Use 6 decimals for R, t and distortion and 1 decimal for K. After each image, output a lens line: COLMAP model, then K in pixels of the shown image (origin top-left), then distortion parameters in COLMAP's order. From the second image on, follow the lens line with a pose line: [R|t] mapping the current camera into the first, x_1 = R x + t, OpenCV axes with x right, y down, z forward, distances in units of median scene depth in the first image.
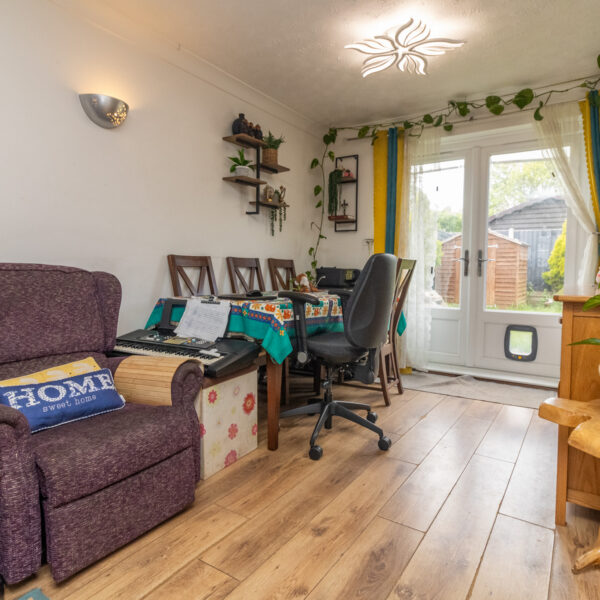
lens RADIAL K [[420.3, 0, 302.1], [0, 420.3, 297.1], [0, 0, 1]] dist [0.009469, -0.001517]
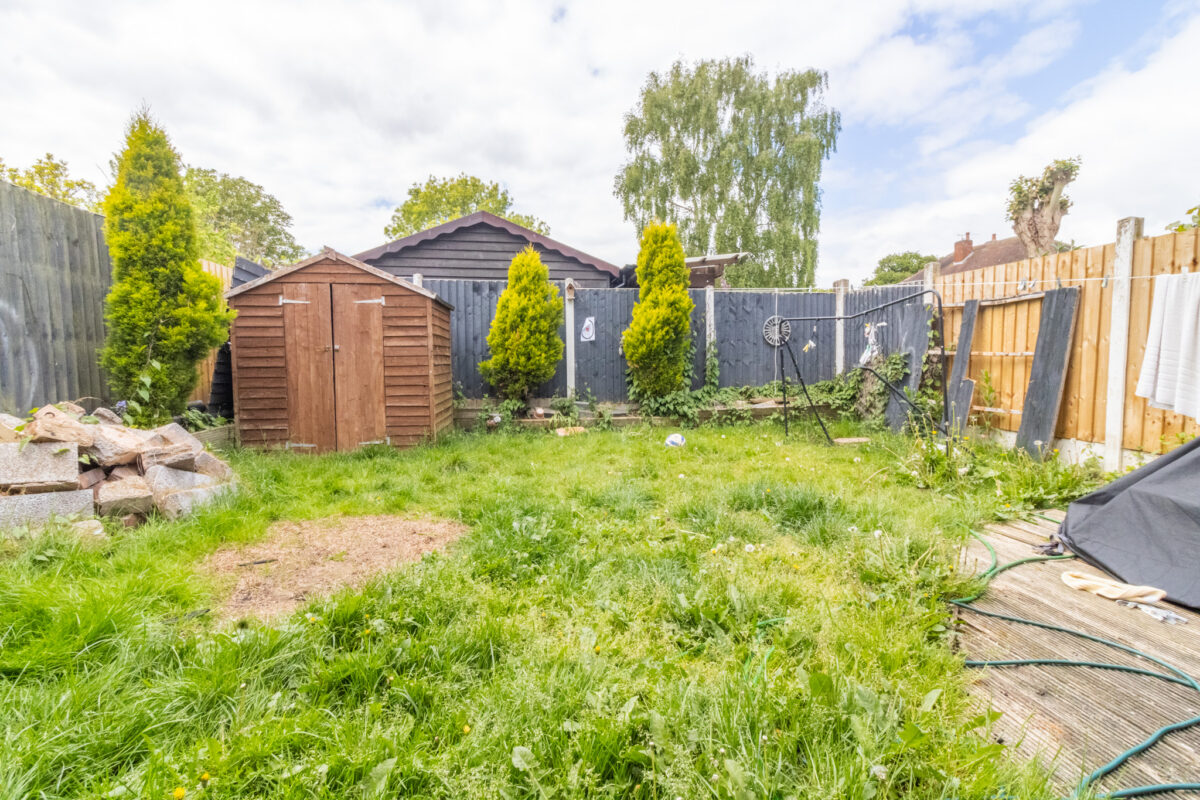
lens RADIAL K [[550.8, 0, 601.4], [0, 550.8, 399.2], [0, 0, 1]] dist [0.002196, 0.000809]
pose [[0.734444, -0.057138, 0.676260, 0.227531], [0.054143, 0.998207, 0.025539, -0.022341], [-0.676506, 0.017858, 0.736220, 0.413629]]
